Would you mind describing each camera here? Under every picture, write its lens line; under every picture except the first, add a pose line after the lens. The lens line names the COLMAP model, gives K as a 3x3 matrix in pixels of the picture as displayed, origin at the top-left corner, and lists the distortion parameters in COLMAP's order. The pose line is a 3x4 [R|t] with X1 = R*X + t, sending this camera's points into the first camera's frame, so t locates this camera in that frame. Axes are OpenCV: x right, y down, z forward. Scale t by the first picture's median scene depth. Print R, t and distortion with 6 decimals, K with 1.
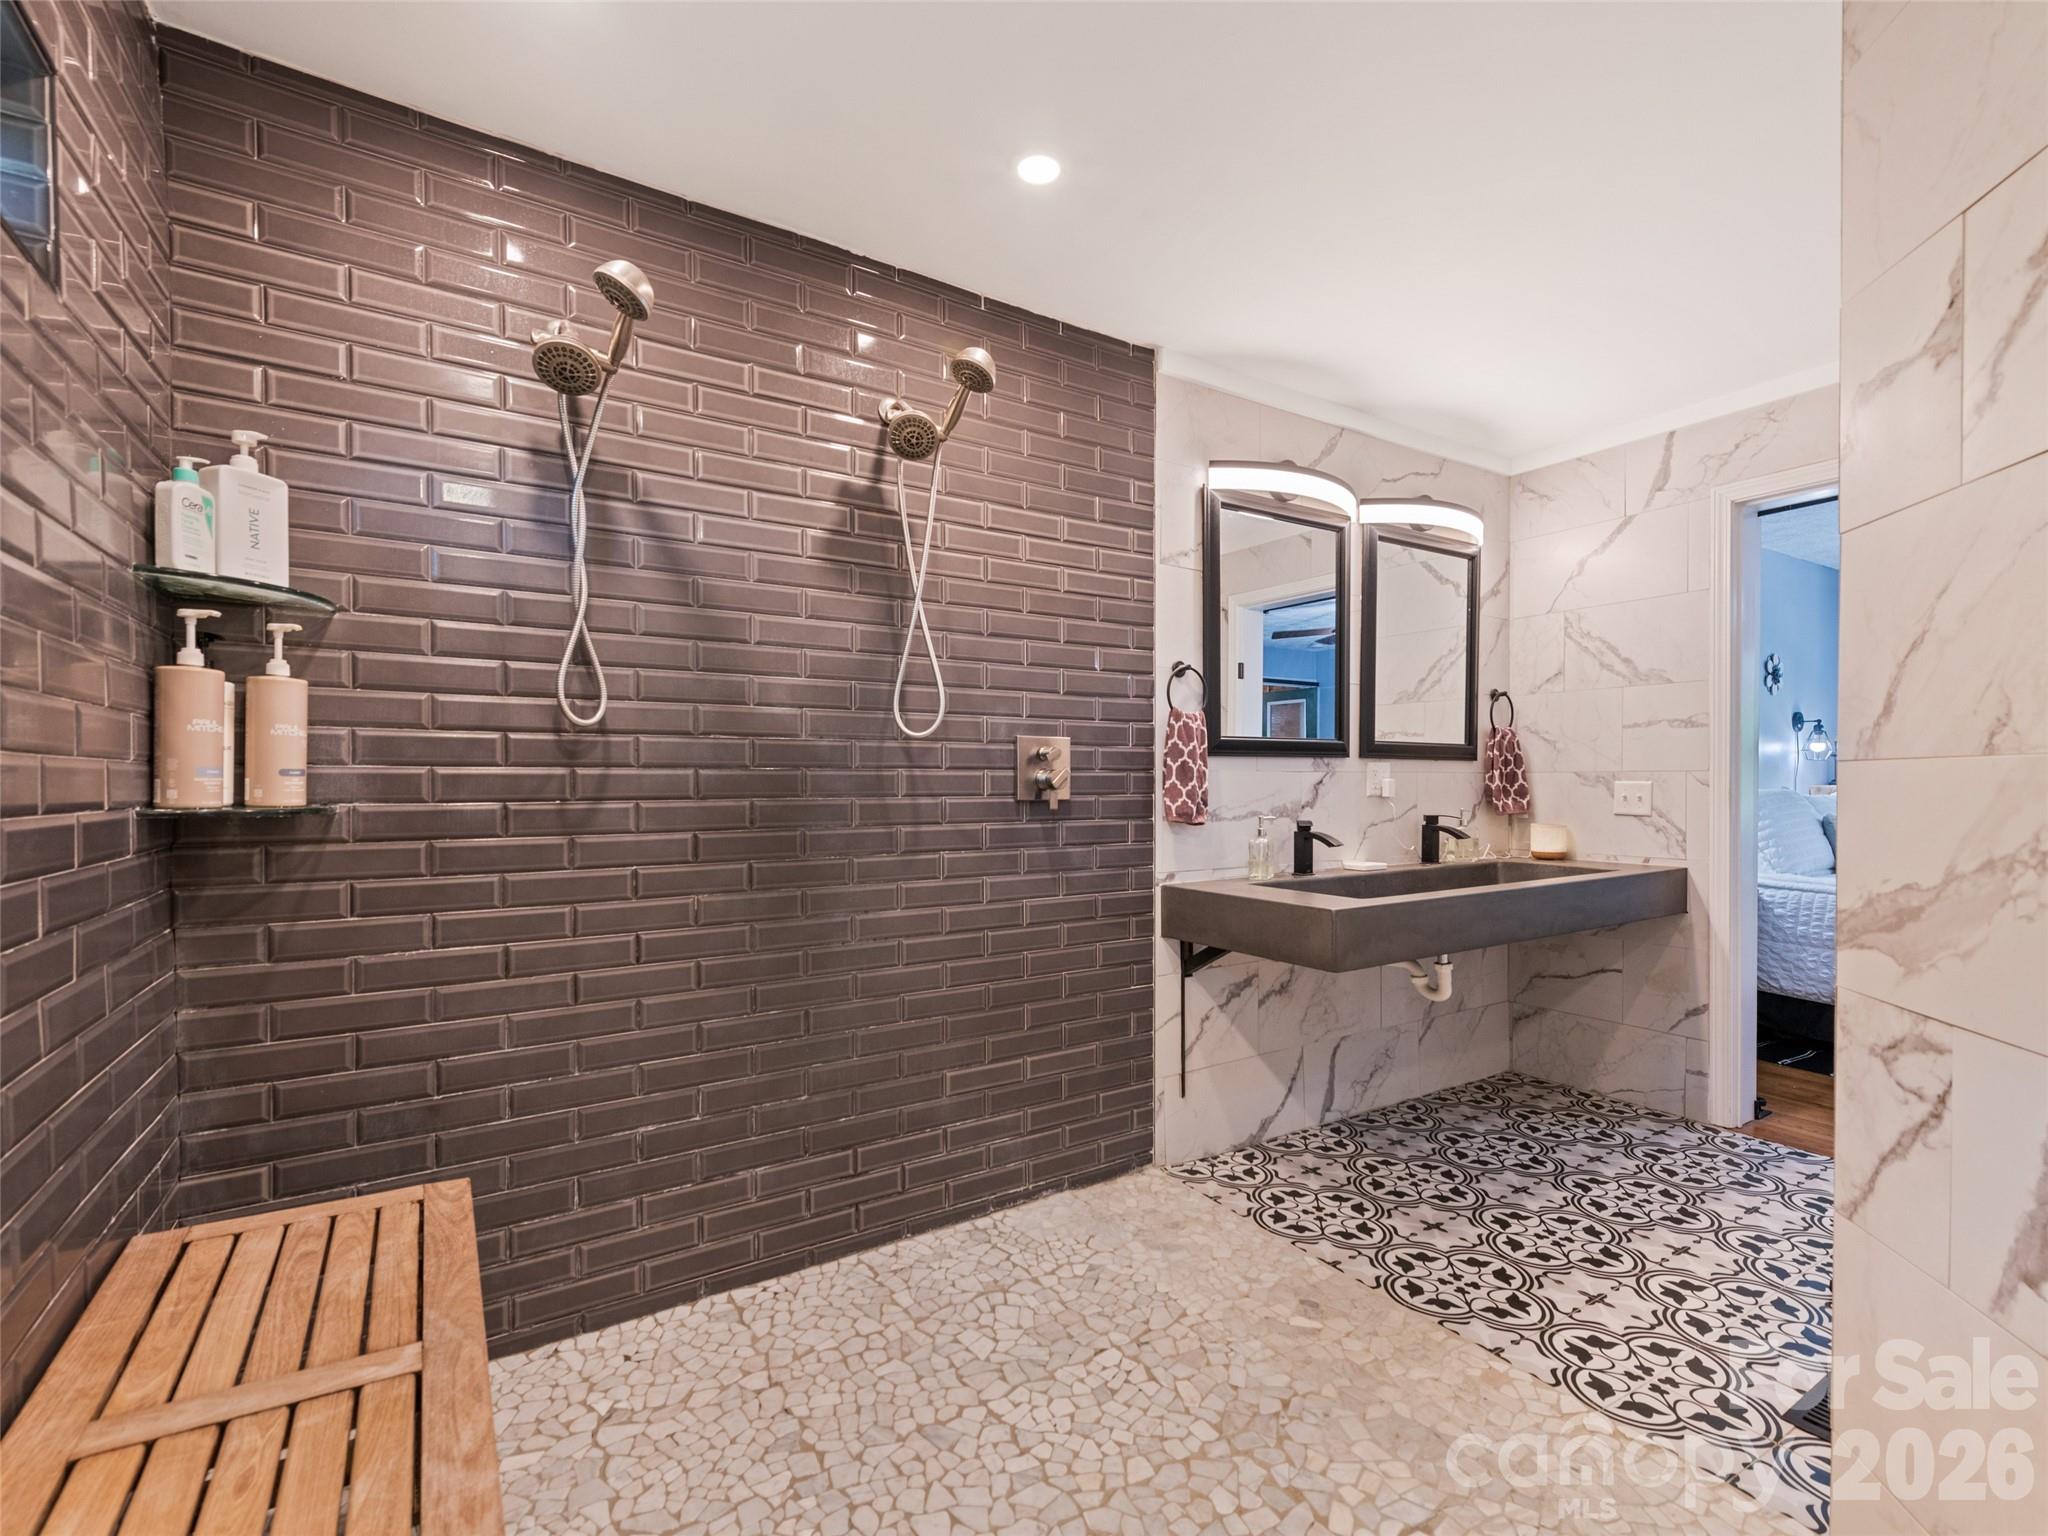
lens RADIAL K [[917.0, 0, 1000.0], [0, 917.0, 806.2], [0, 0, 1]] dist [0.010313, -0.003038]
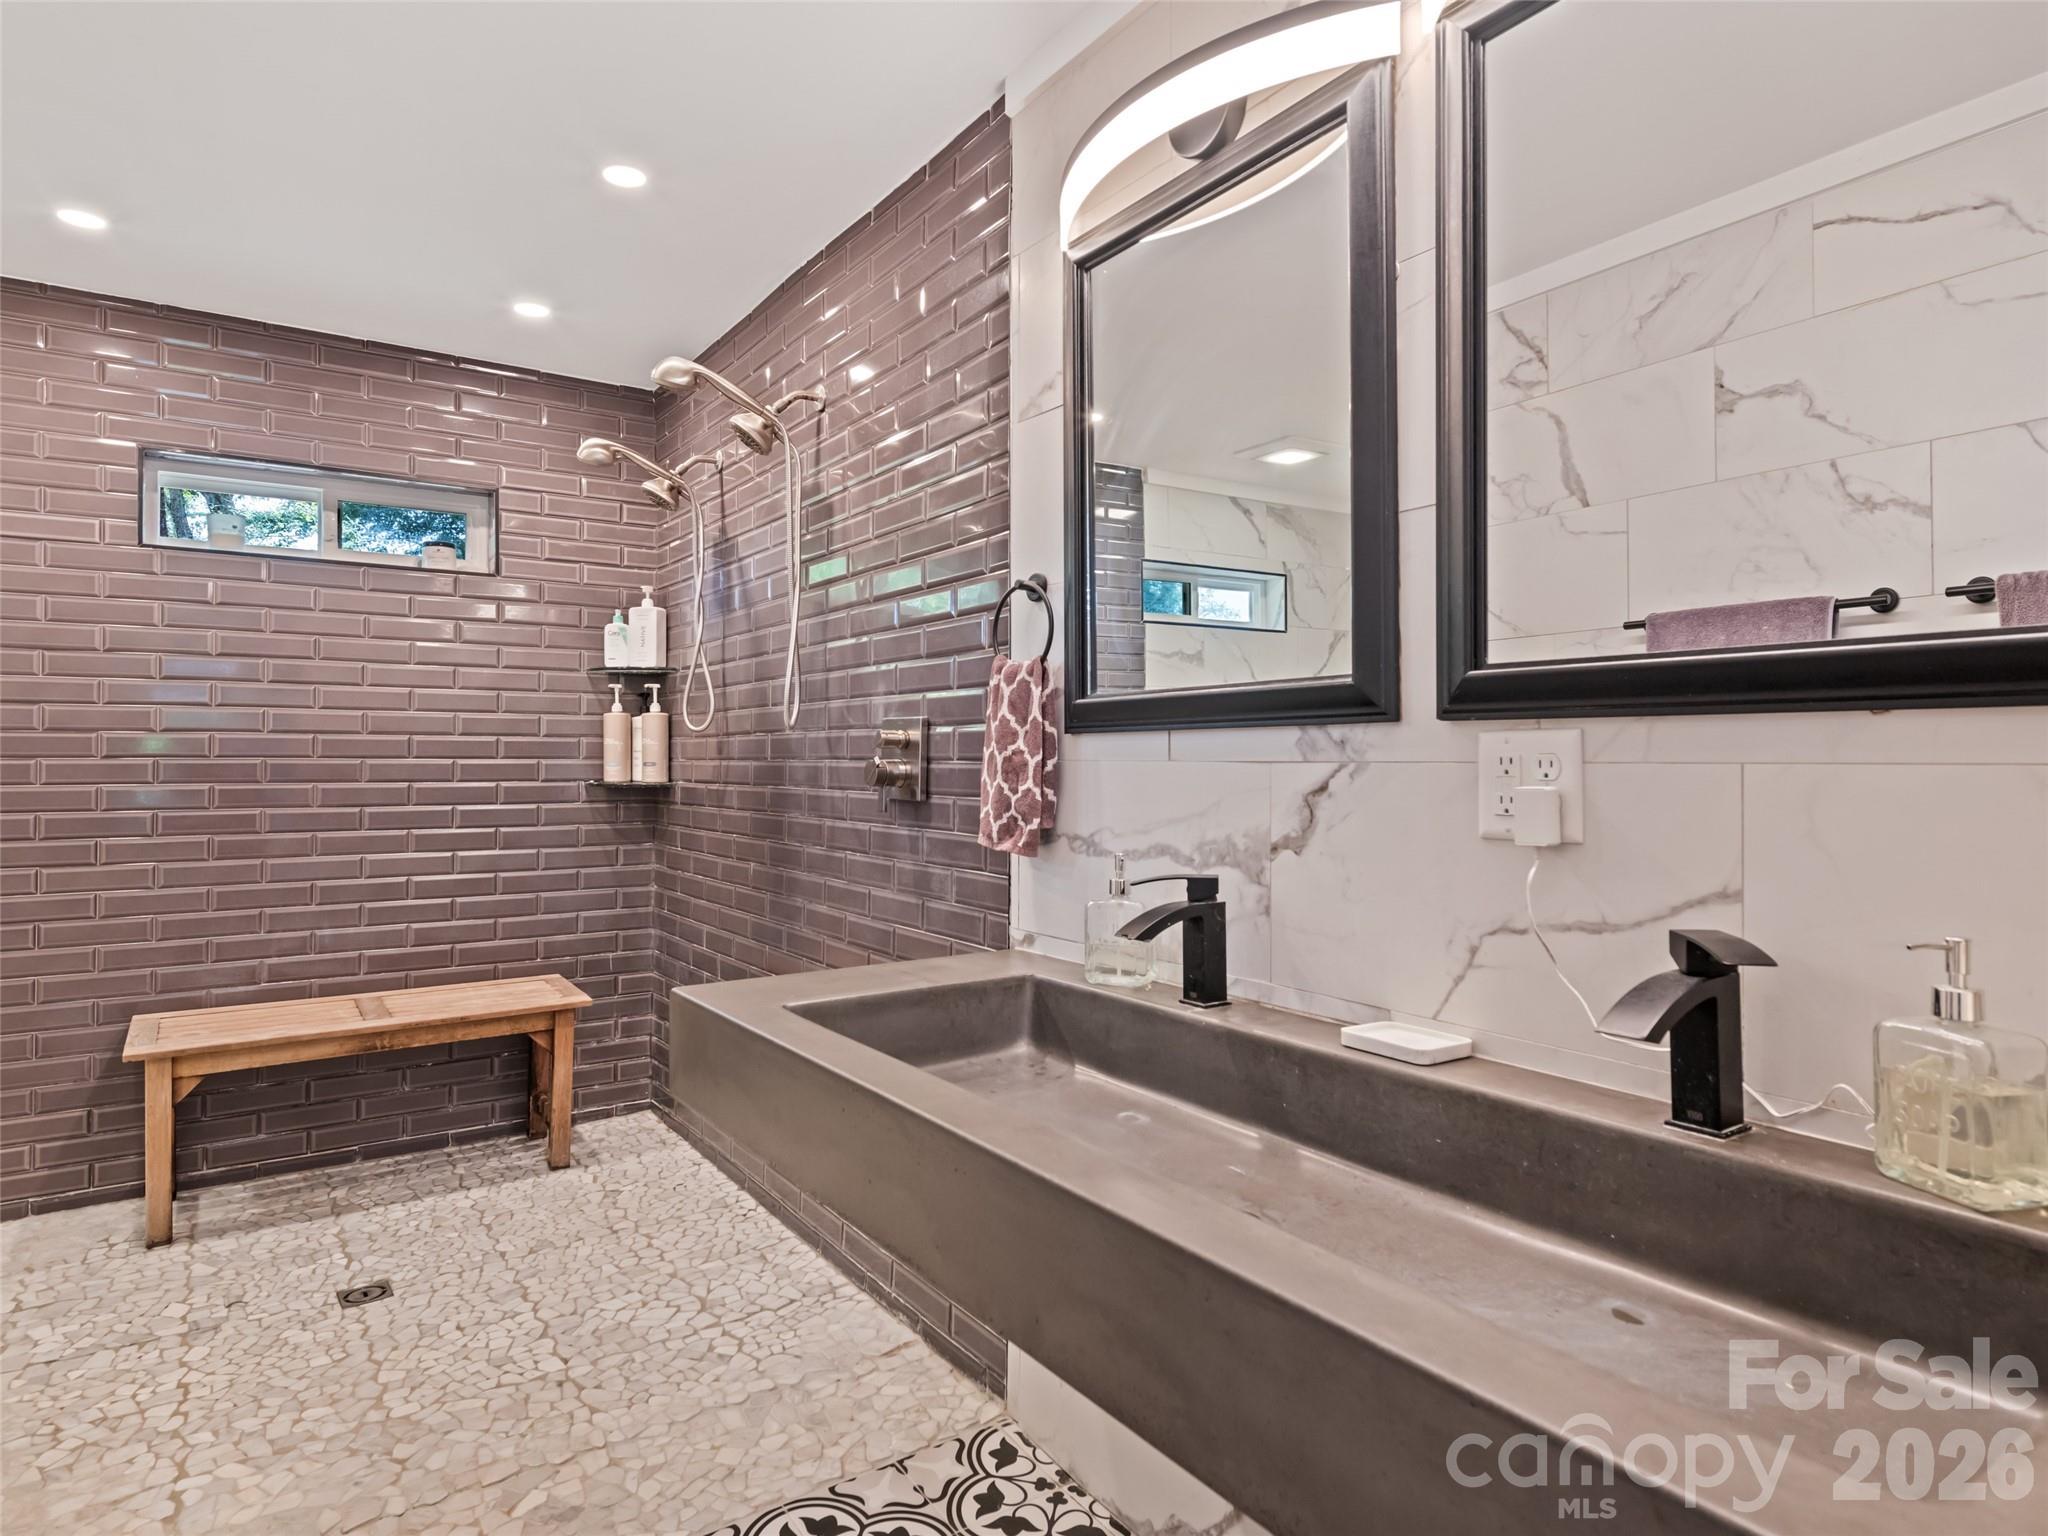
lens RADIAL K [[1140.5, 0, 1015.8], [0, 1140.5, 738.8], [0, 0, 1]] dist [0.013471, -0.004286]
pose [[0.056834, -0.007337, -0.998357, 0.941597], [-0.012986, 0.999883, -0.008088, -0.047878], [0.998299, 0.013424, 0.056732, 0.967185]]
